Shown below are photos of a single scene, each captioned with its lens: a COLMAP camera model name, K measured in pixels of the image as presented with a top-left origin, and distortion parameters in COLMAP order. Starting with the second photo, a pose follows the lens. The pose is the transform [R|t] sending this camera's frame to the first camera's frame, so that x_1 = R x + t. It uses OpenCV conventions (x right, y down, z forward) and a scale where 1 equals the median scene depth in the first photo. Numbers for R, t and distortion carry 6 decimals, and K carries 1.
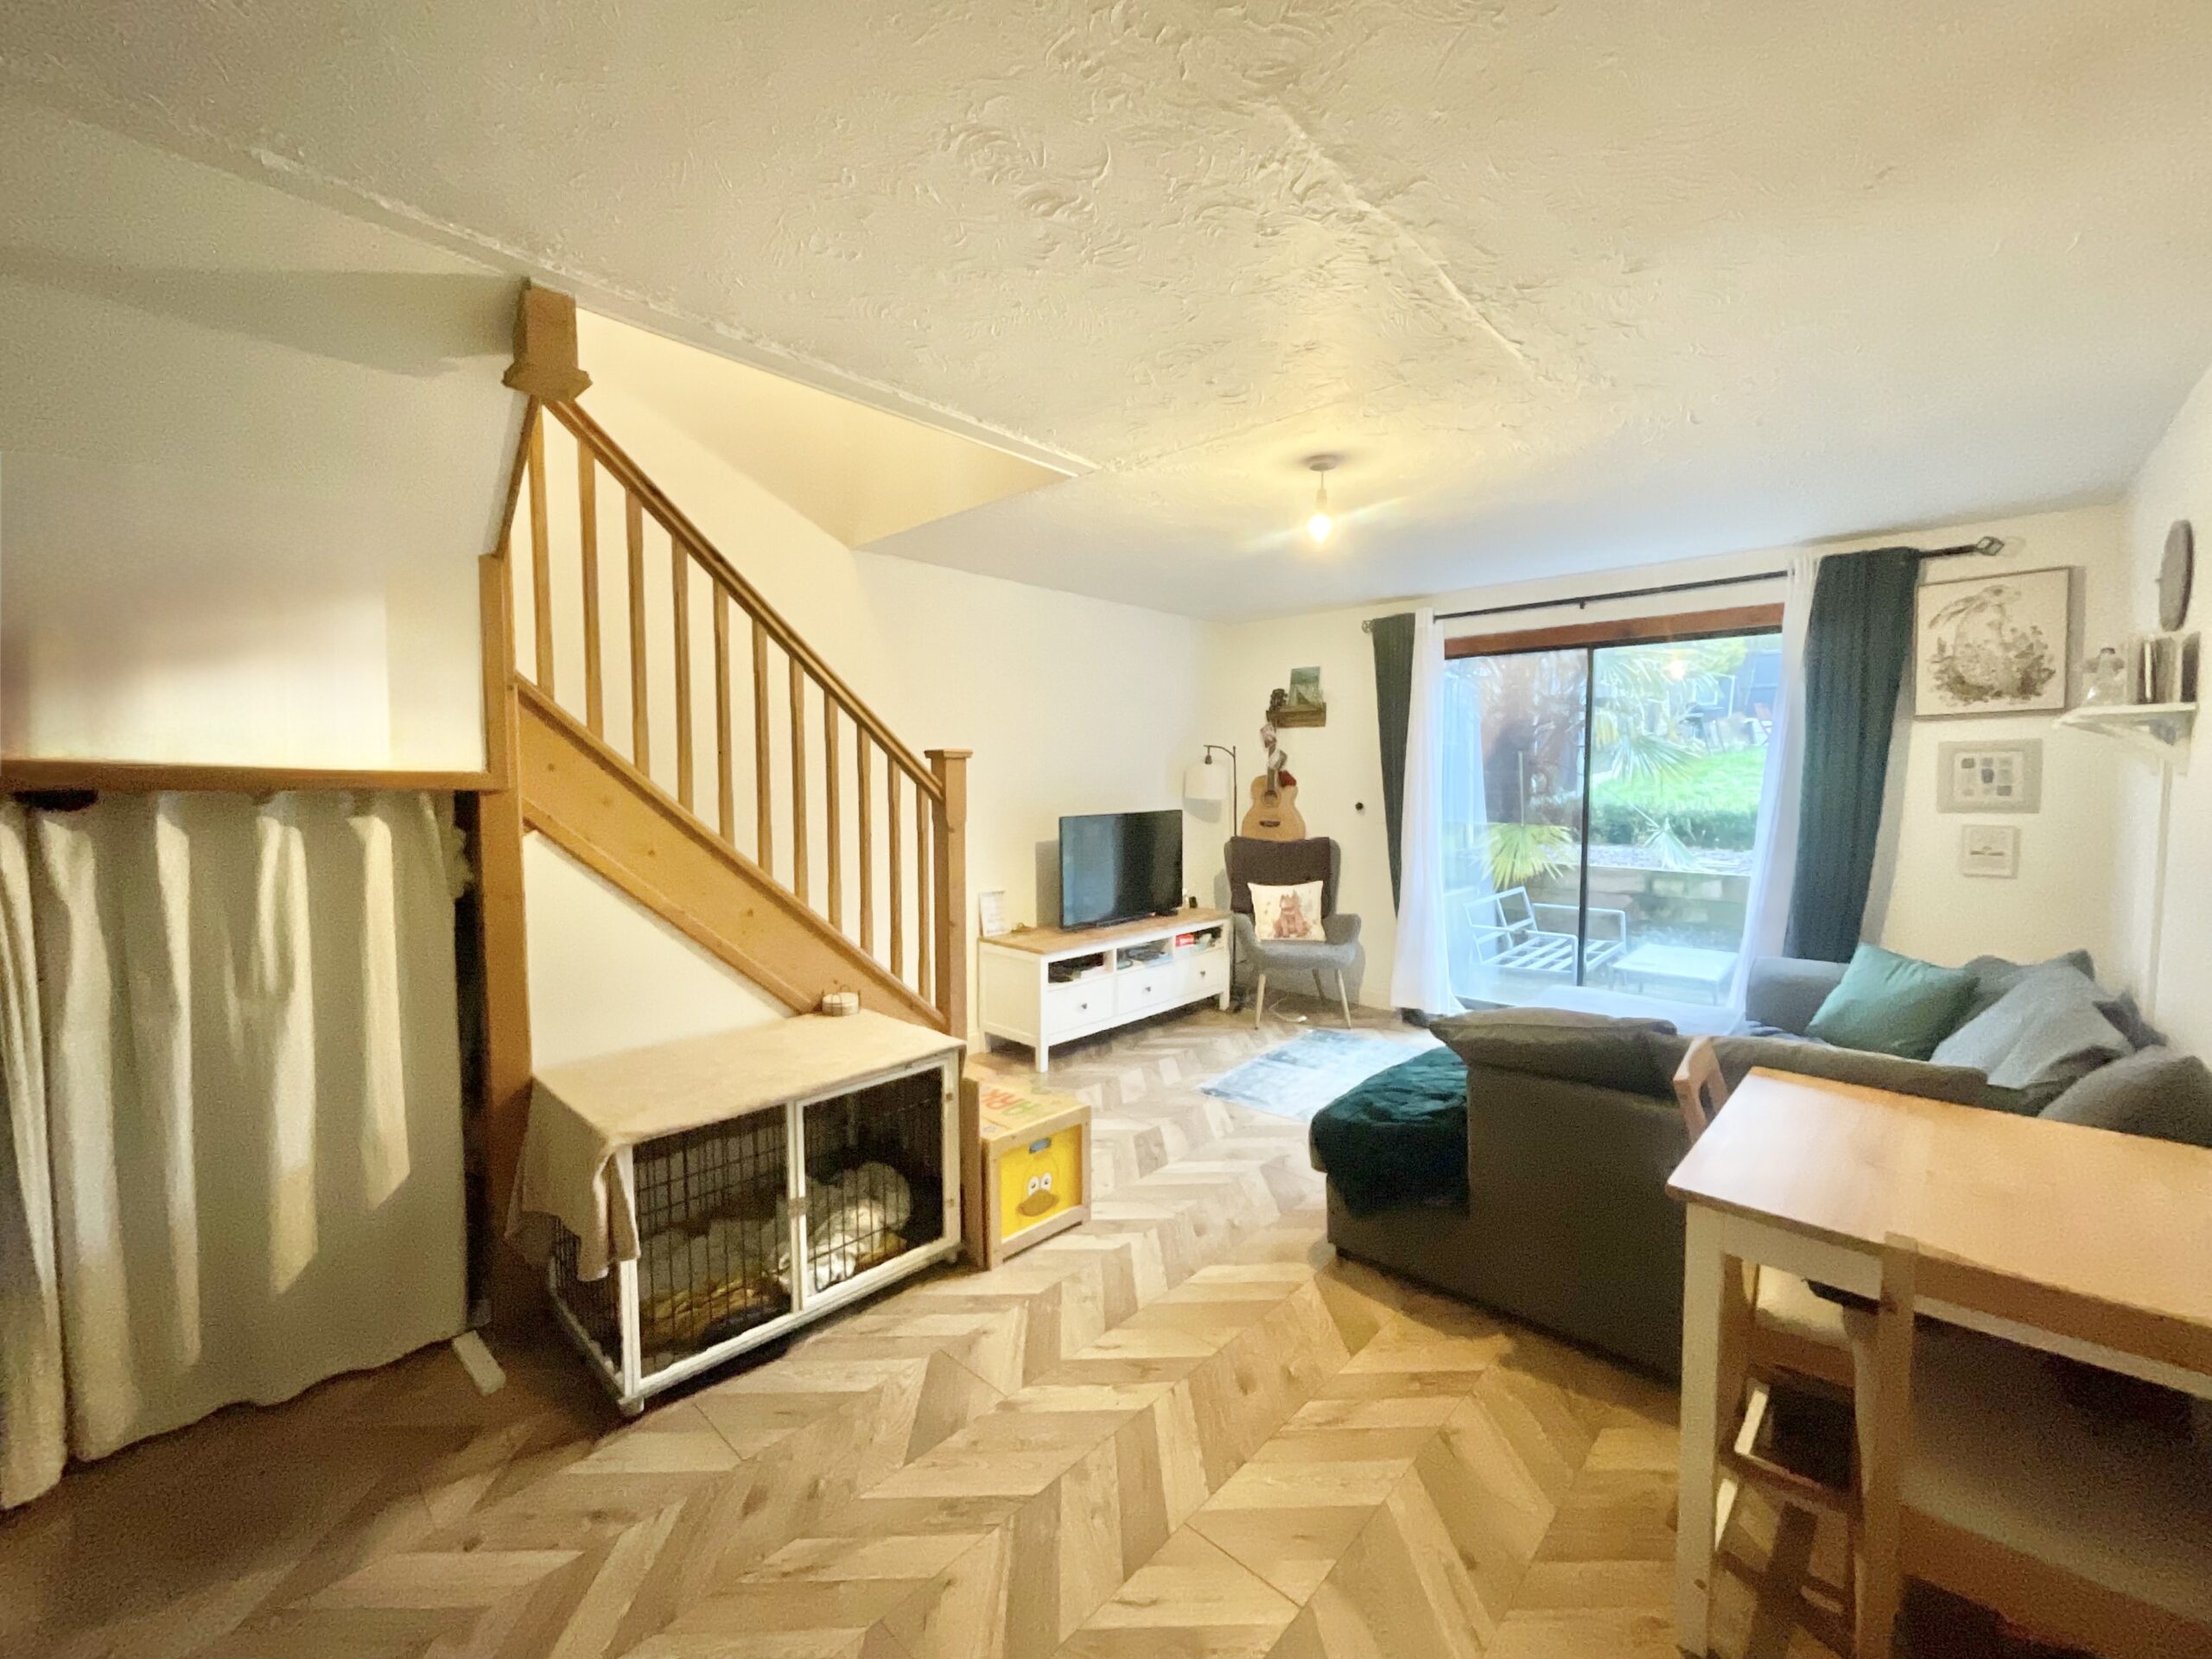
lens RADIAL K [[893.1, 0, 1106.4], [0, 893.1, 824.0], [0, 0, 1]] dist [-0.001235, 0.001396]
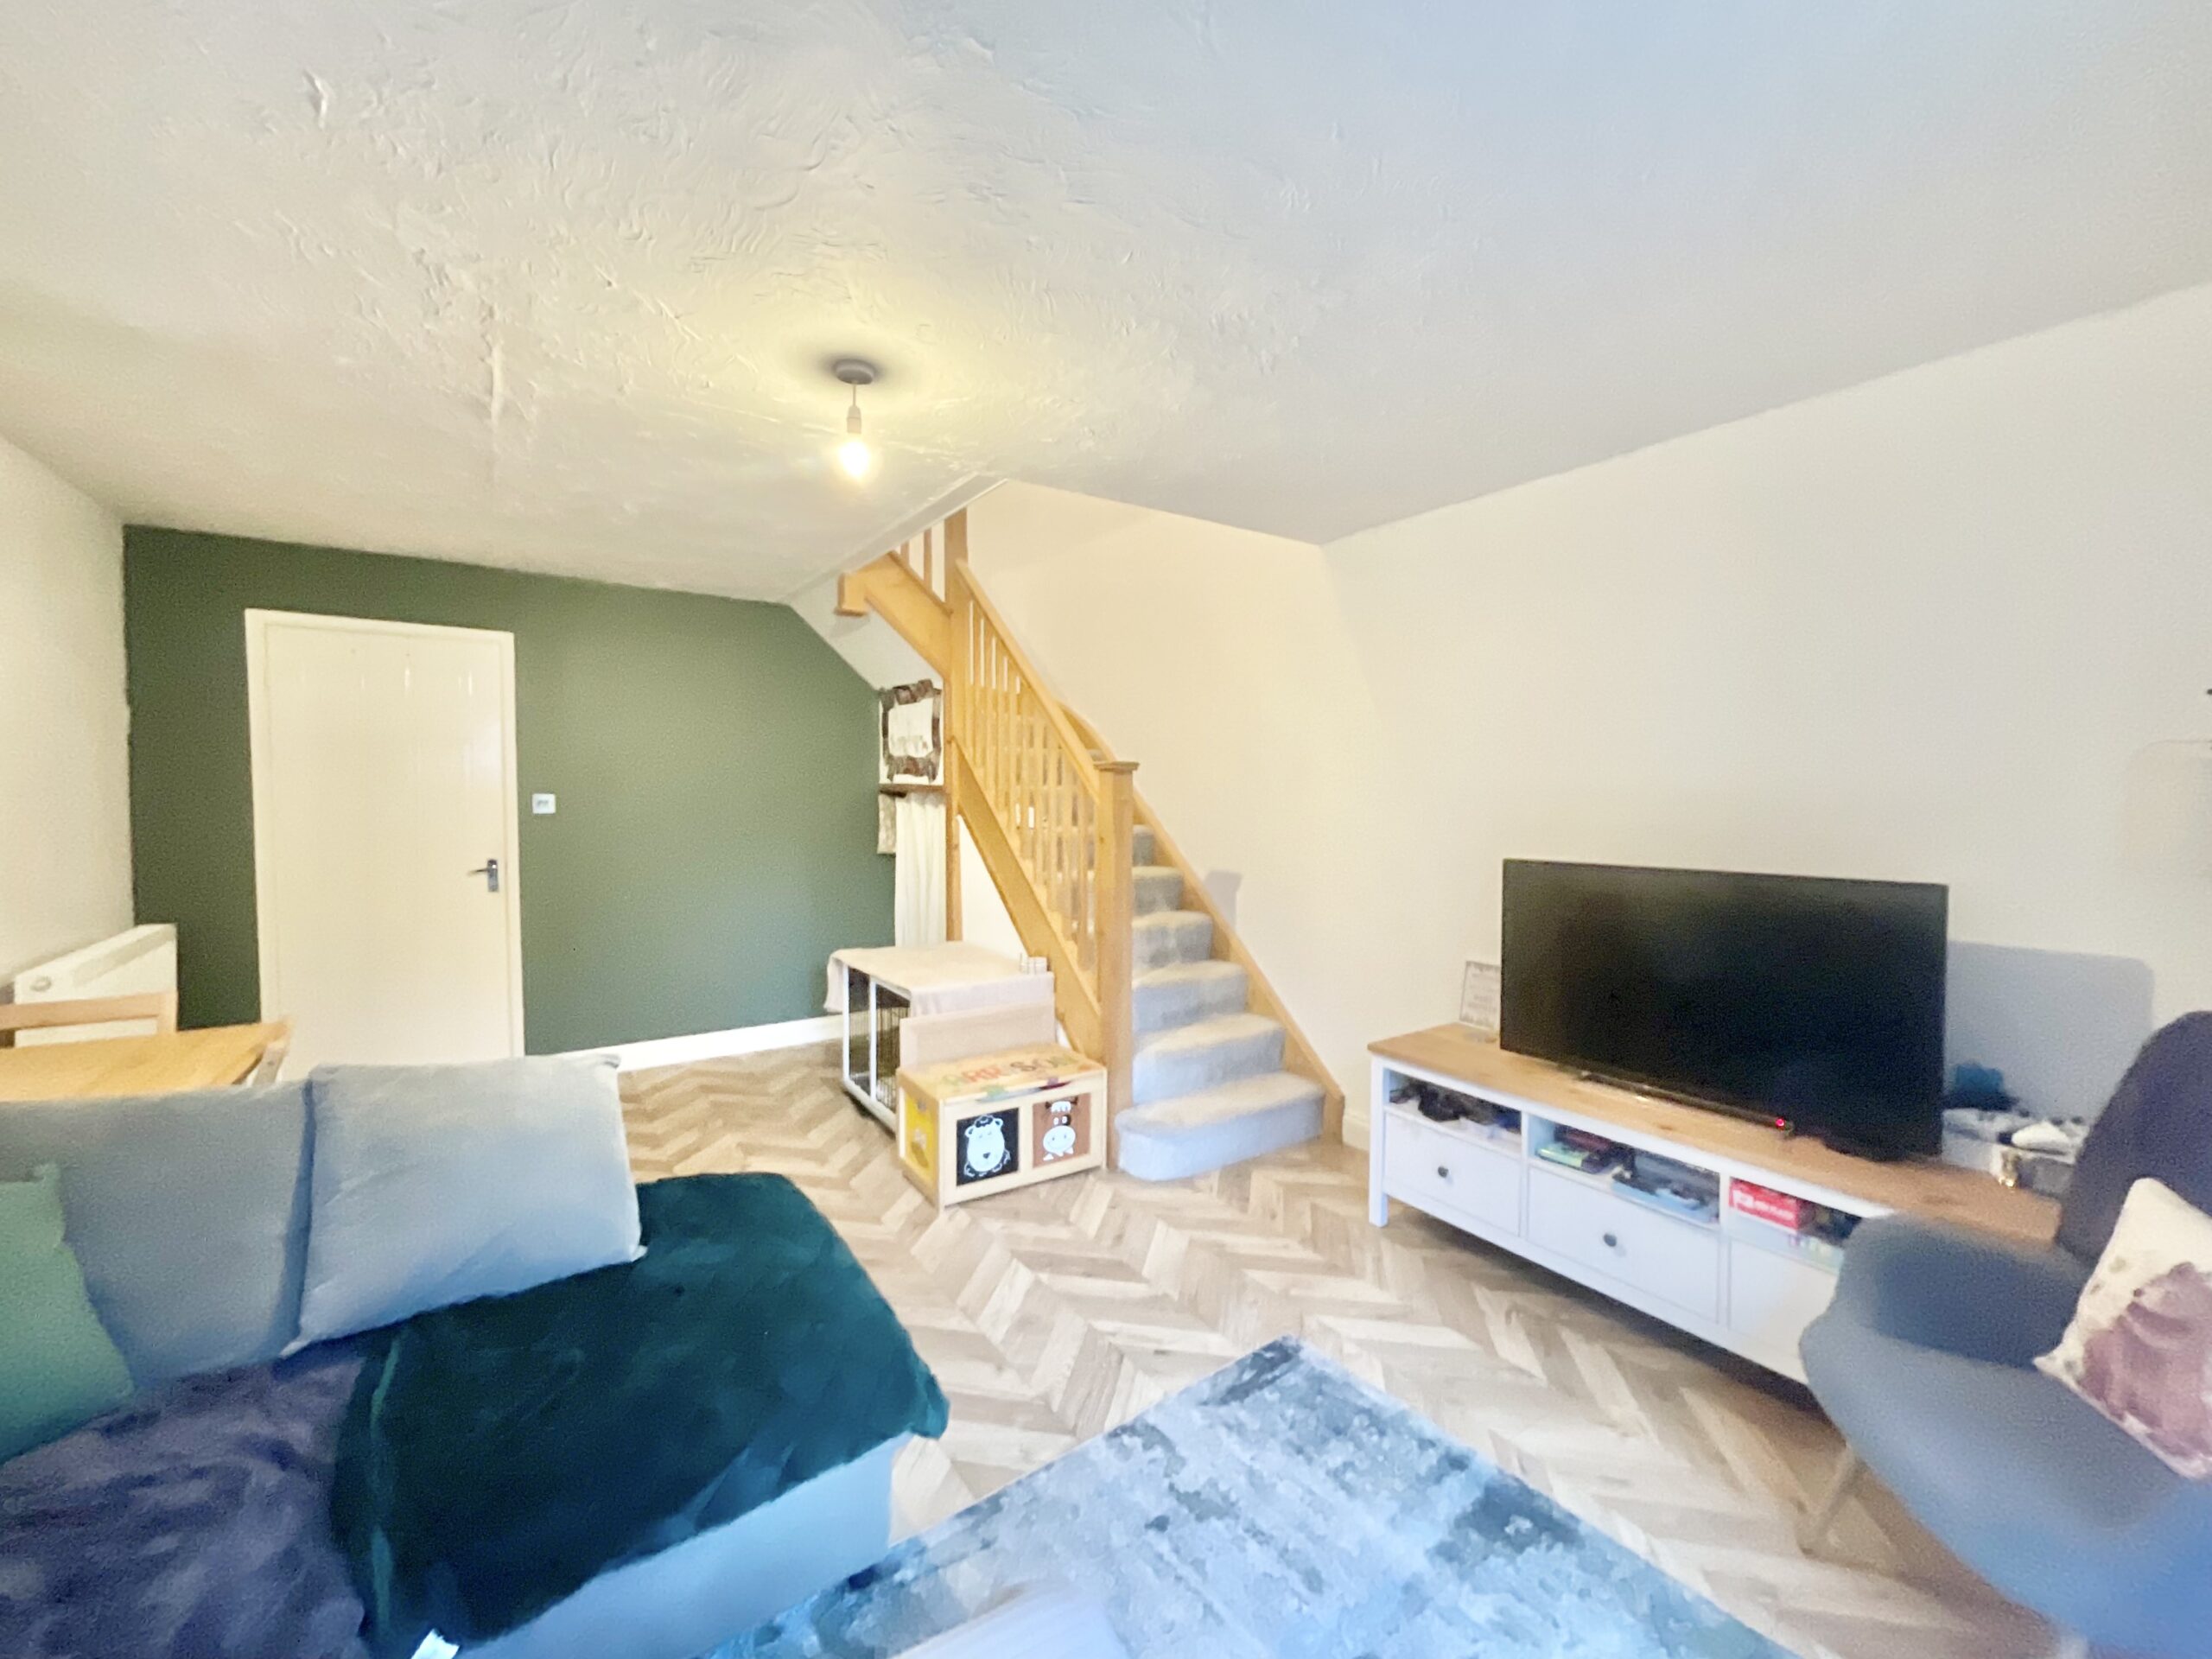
lens RADIAL K [[893.1, 0, 1103.6], [0, 893.1, 826.3], [0, 0, 1]] dist [-0.001235, 0.001396]
pose [[-0.217376, 0.038579, -0.975325, 0.611113], [-0.063835, 0.996518, 0.053644, -0.047365], [0.973998, 0.073921, -0.214156, 0.895737]]
